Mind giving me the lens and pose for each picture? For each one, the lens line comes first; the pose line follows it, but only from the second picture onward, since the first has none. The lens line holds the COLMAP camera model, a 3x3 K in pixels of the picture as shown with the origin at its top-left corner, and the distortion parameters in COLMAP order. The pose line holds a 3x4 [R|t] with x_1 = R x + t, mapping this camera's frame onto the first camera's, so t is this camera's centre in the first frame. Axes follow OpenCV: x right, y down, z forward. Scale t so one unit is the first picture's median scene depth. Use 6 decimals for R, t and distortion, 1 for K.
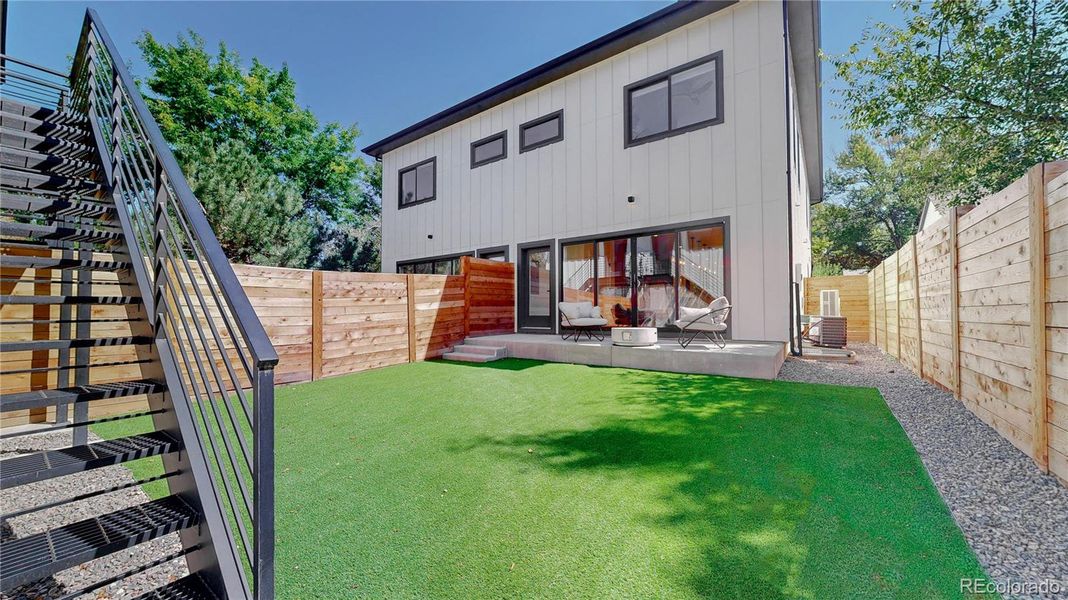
lens RADIAL K [[390.8, 0, 532.1], [0, 390.8, 303.0], [0, 0, 1]] dist [-0.001197, 0.000098]
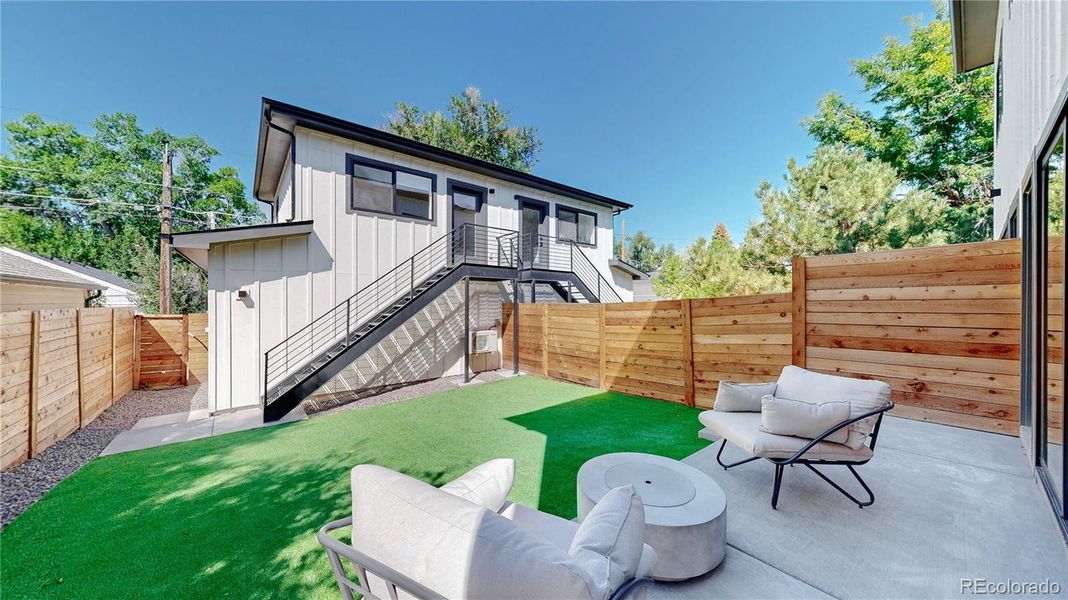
lens RADIAL K [[357.0, 0, 538.0], [0, 357.0, 301.4], [0, 0, 1]] dist [0.000894, 0.000040]
pose [[-0.251725, -0.000084, -0.967799, 0.525937], [0.018849, 0.999810, -0.004990, -0.073805], [0.967615, -0.019498, -0.251676, 0.923113]]
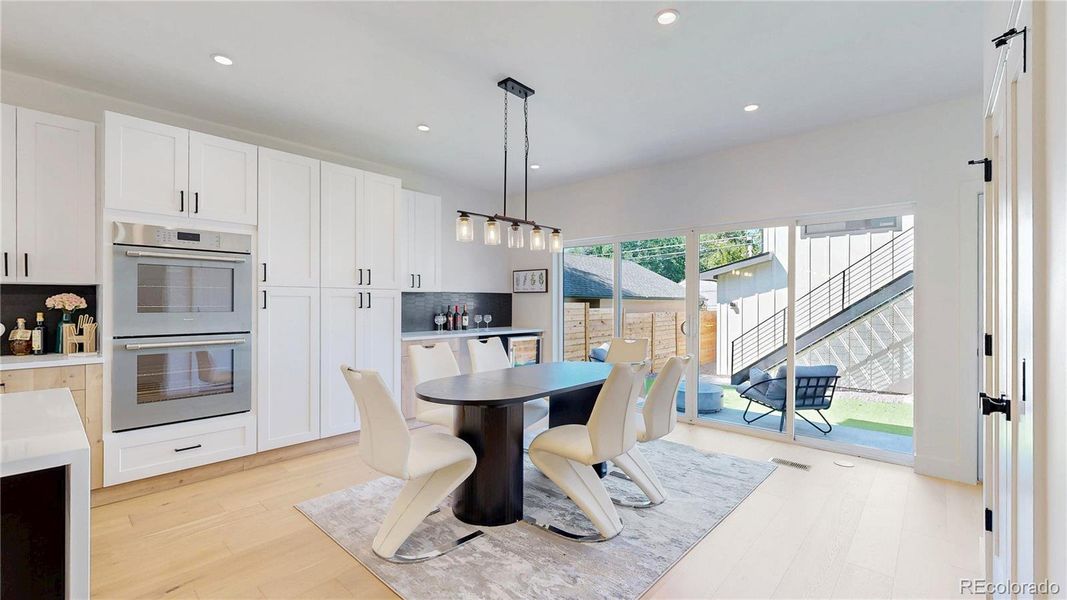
lens RADIAL K [[446.5, 0, 536.8], [0, 446.5, 303.1], [0, 0, 1]] dist [-0.002582, 0.000168]
pose [[-0.996208, -0.001010, 0.086995, 0.477283], [-0.002690, 0.999812, -0.019190, -0.079889], [-0.086959, -0.019351, -0.996024, 1.797423]]
